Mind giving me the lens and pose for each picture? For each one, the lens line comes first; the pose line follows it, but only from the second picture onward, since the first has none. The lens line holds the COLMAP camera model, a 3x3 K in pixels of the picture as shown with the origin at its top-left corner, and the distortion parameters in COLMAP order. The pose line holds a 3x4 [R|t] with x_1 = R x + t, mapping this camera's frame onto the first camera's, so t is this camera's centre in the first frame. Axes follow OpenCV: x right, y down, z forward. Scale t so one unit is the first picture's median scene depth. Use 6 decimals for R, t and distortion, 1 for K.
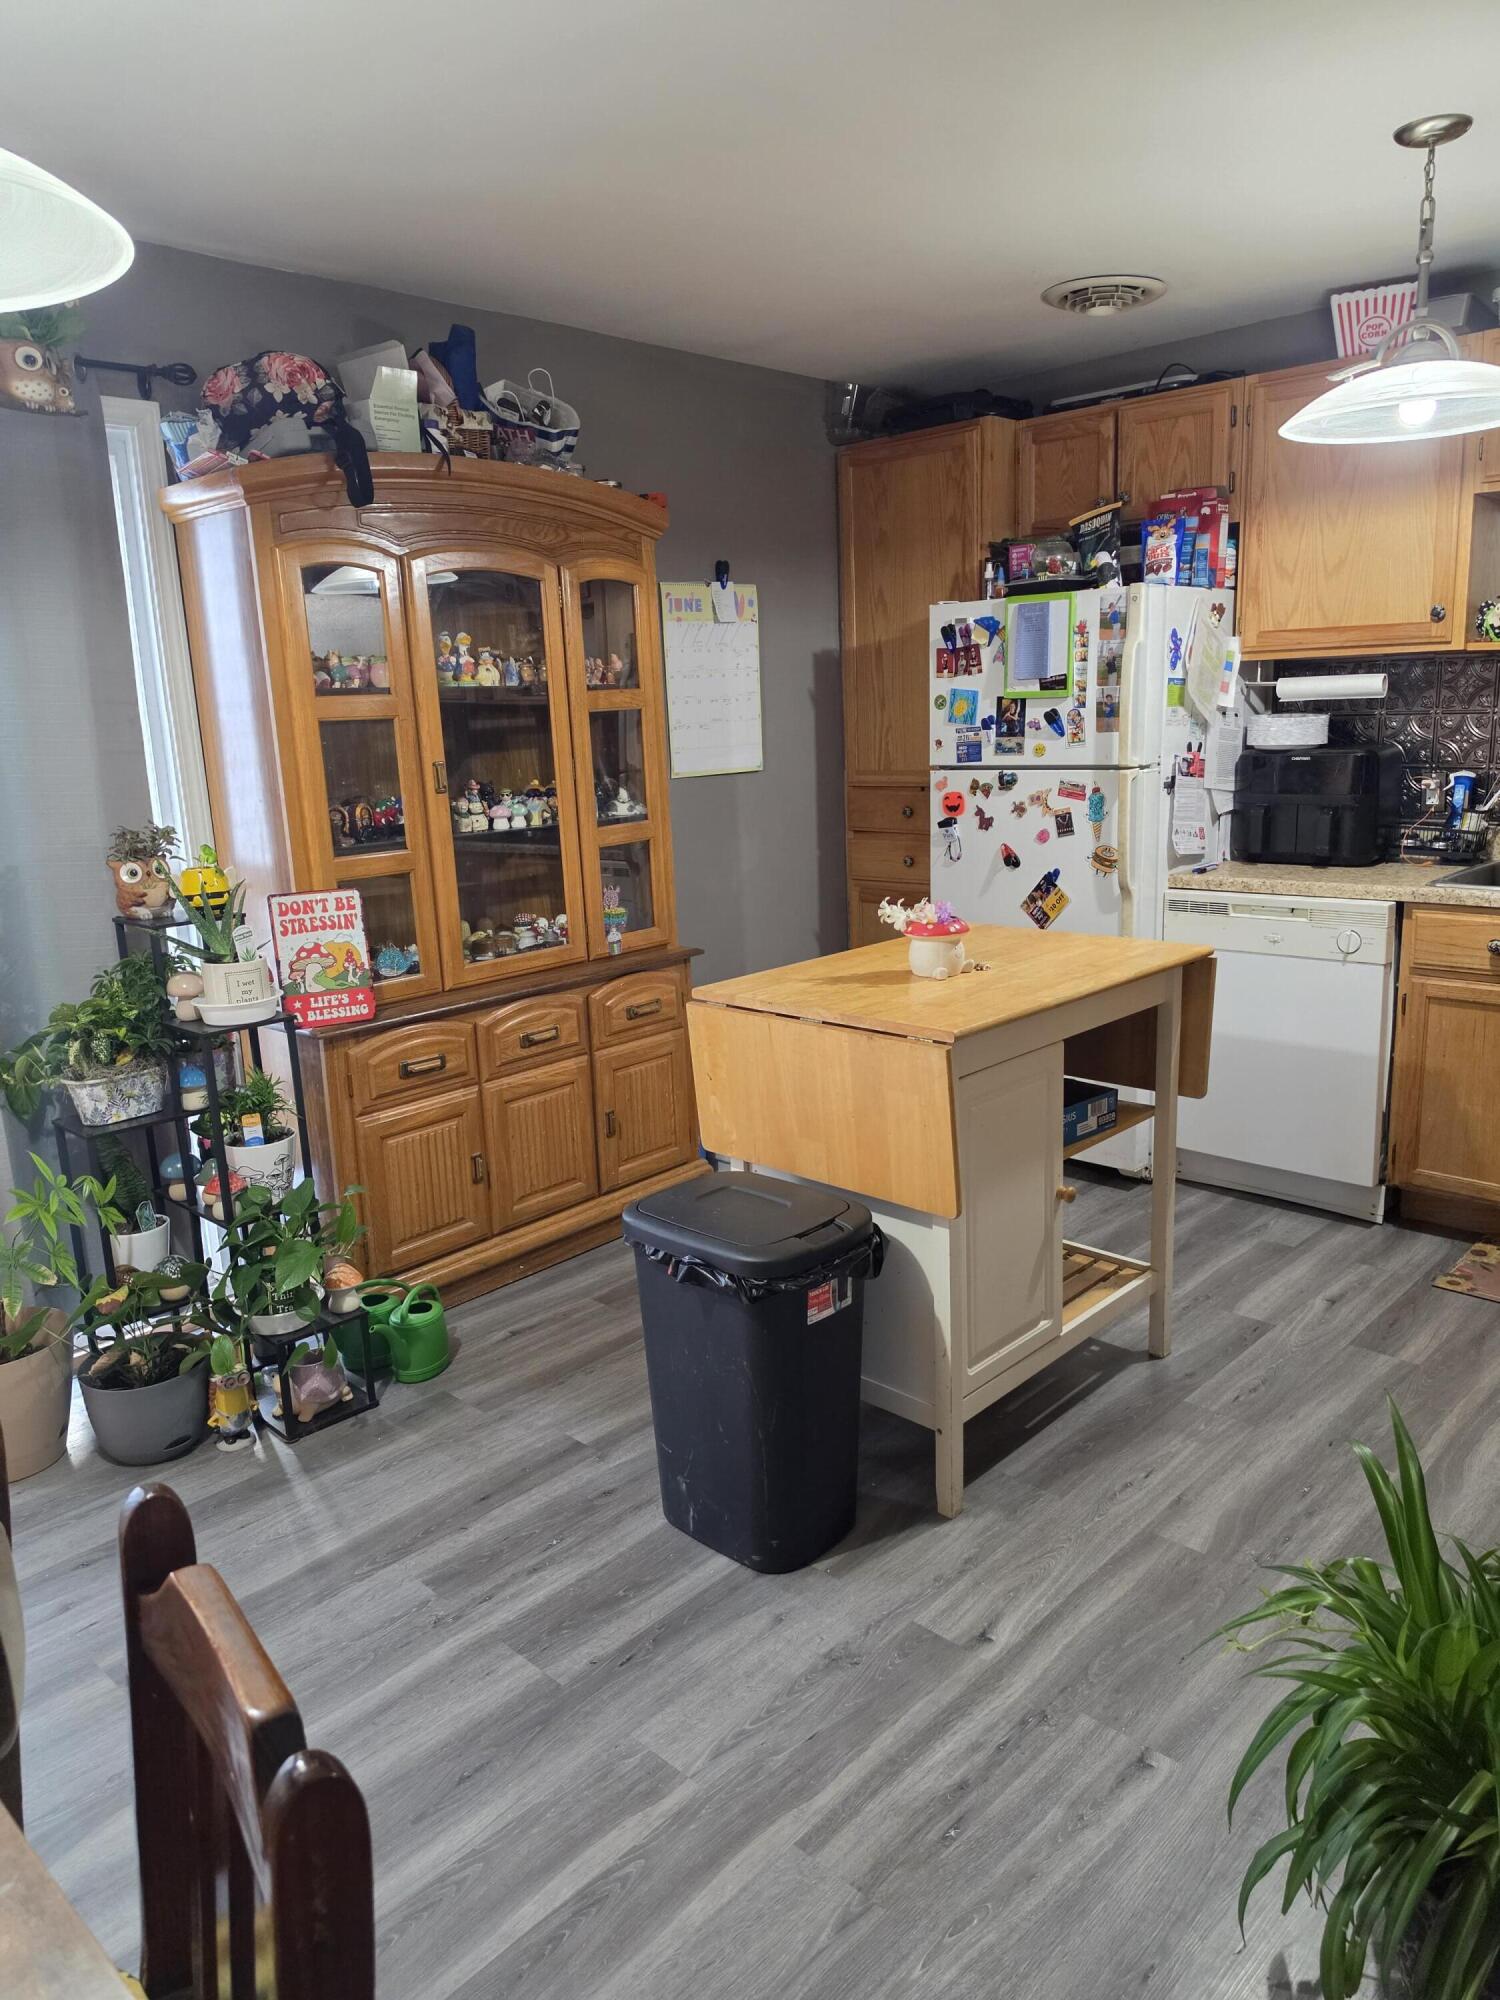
lens RADIAL K [[1352.9, 0, 744.2], [0, 1352.9, 1010.3], [0, 0, 1]] dist [0.010399, -0.029585]
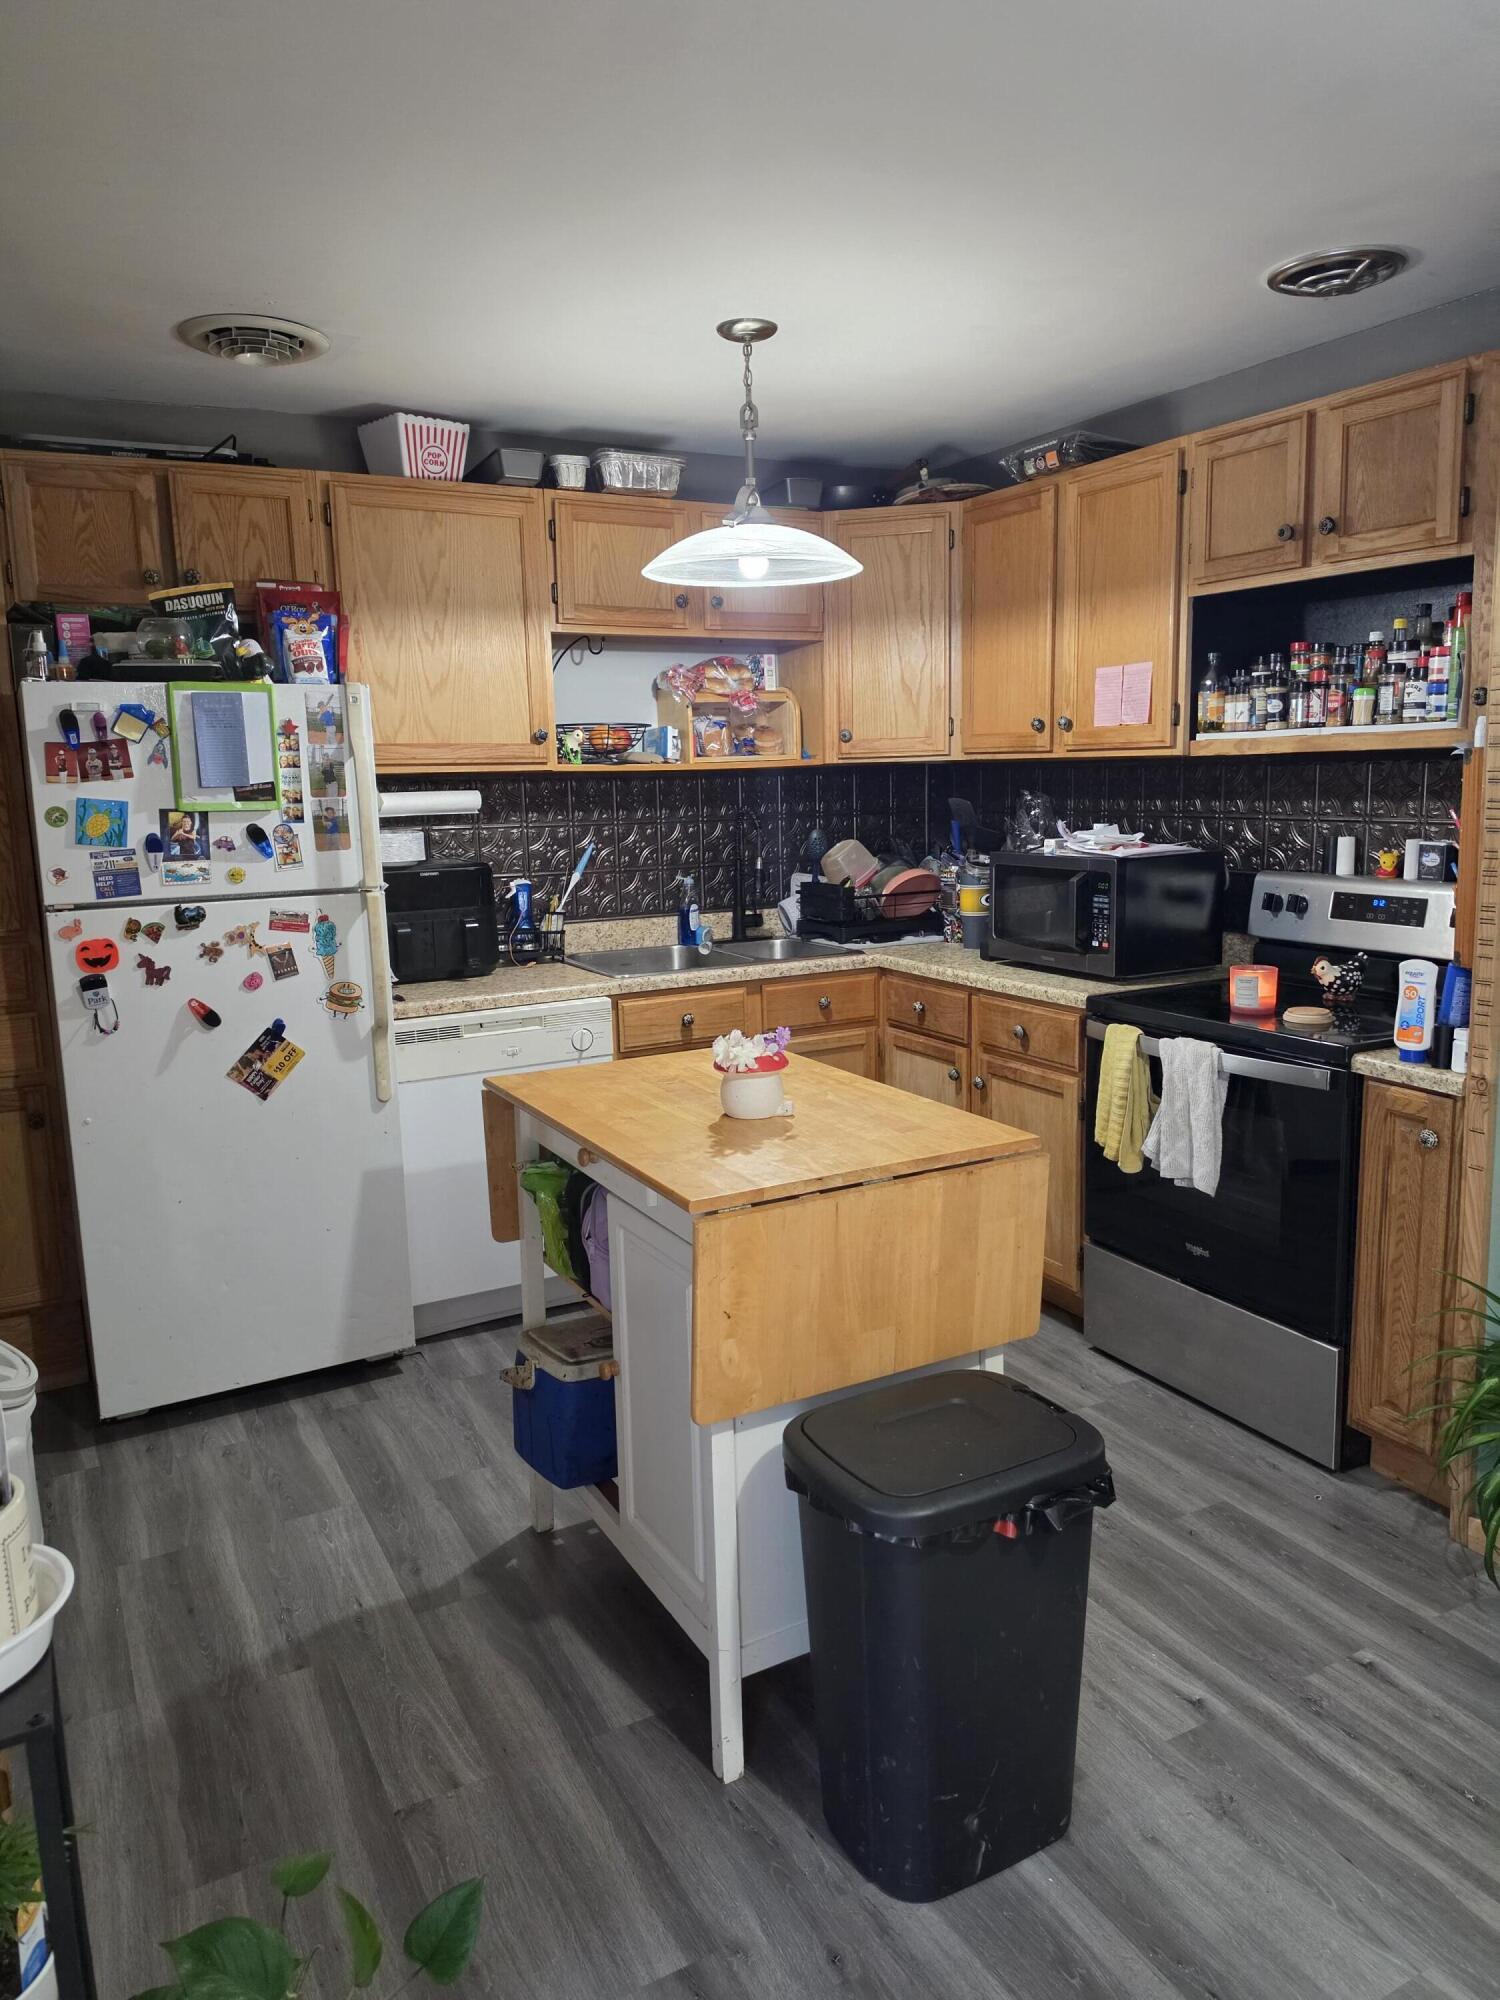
lens RADIAL K [[1352.9, 0, 759.8], [0, 1352.9, 1003.8], [0, 0, 1]] dist [0.010399, -0.029585]
pose [[0.314165, -0.126612, 0.940888, -0.443511], [0.219690, 0.973862, 0.057694, -0.097956], [-0.923600, 0.188578, 0.333769, 0.468284]]
